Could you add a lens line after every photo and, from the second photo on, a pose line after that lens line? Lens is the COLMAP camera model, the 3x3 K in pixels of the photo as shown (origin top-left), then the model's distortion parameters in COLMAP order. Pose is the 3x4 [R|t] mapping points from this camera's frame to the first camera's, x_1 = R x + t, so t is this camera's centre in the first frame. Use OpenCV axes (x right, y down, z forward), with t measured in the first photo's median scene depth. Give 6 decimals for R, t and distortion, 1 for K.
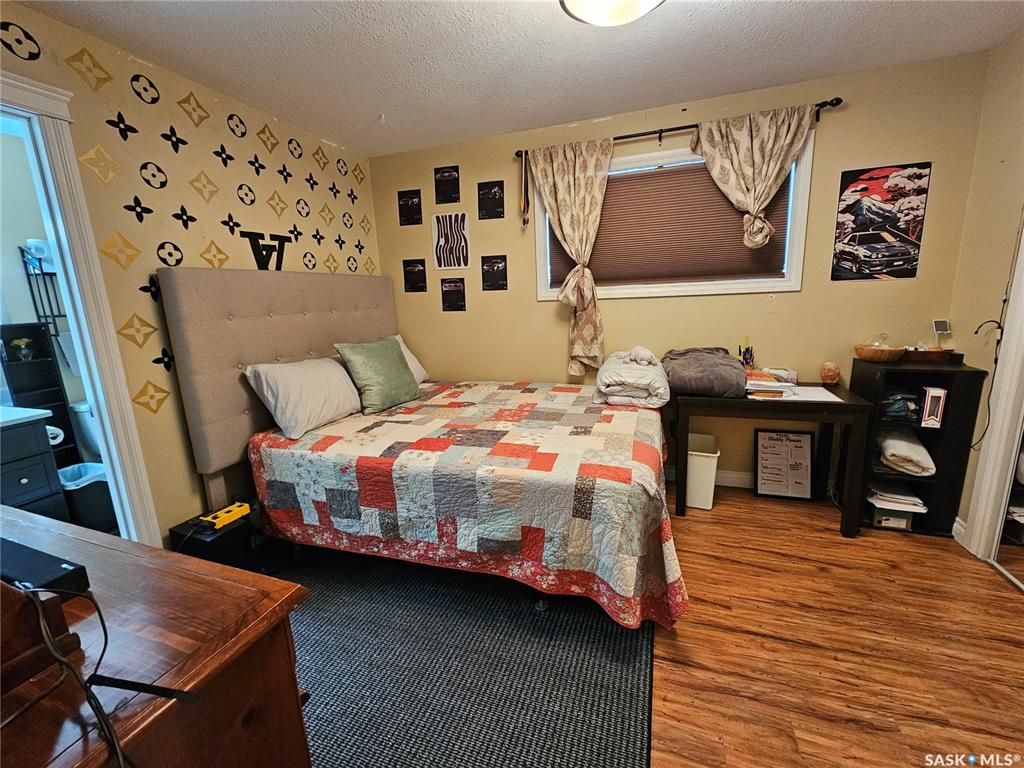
lens RADIAL K [[419.9, 0, 516.4], [0, 419.9, 381.7], [0, 0, 1]] dist [-0.002870, 0.000669]
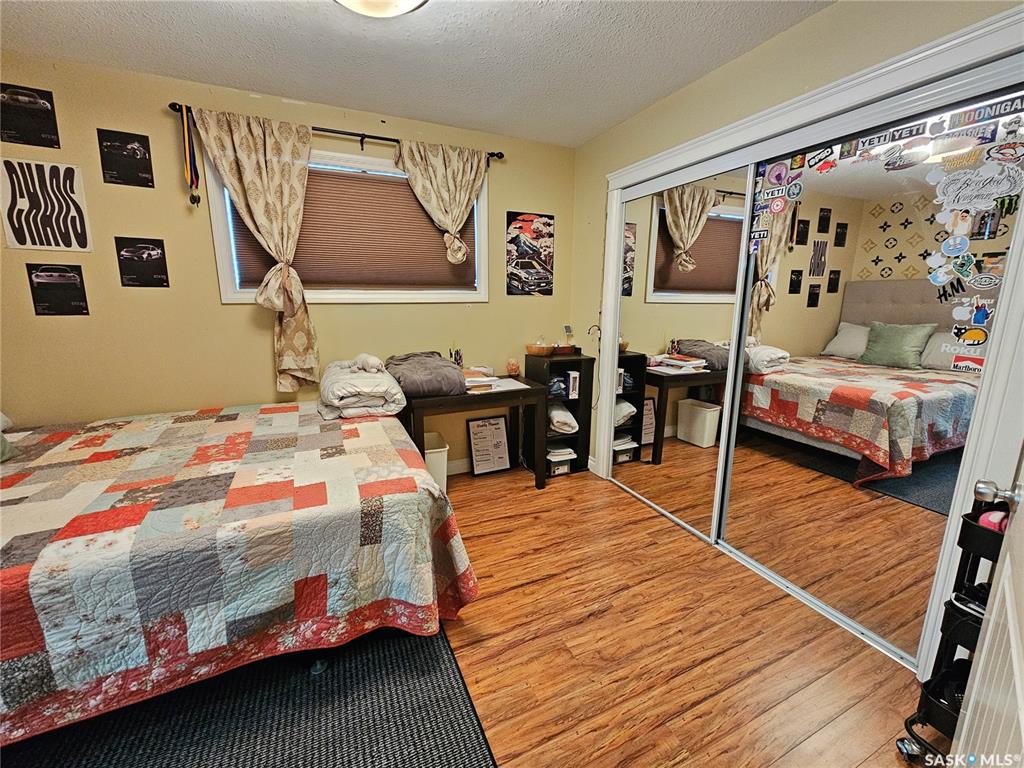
lens RADIAL K [[419.9, 0, 515.1], [0, 419.9, 382.5], [0, 0, 1]] dist [-0.002870, 0.000669]
pose [[0.715168, -0.097968, 0.692053, -0.152954], [0.108981, 0.993648, 0.028041, -0.009519], [-0.690404, 0.055366, 0.721302, 0.079619]]
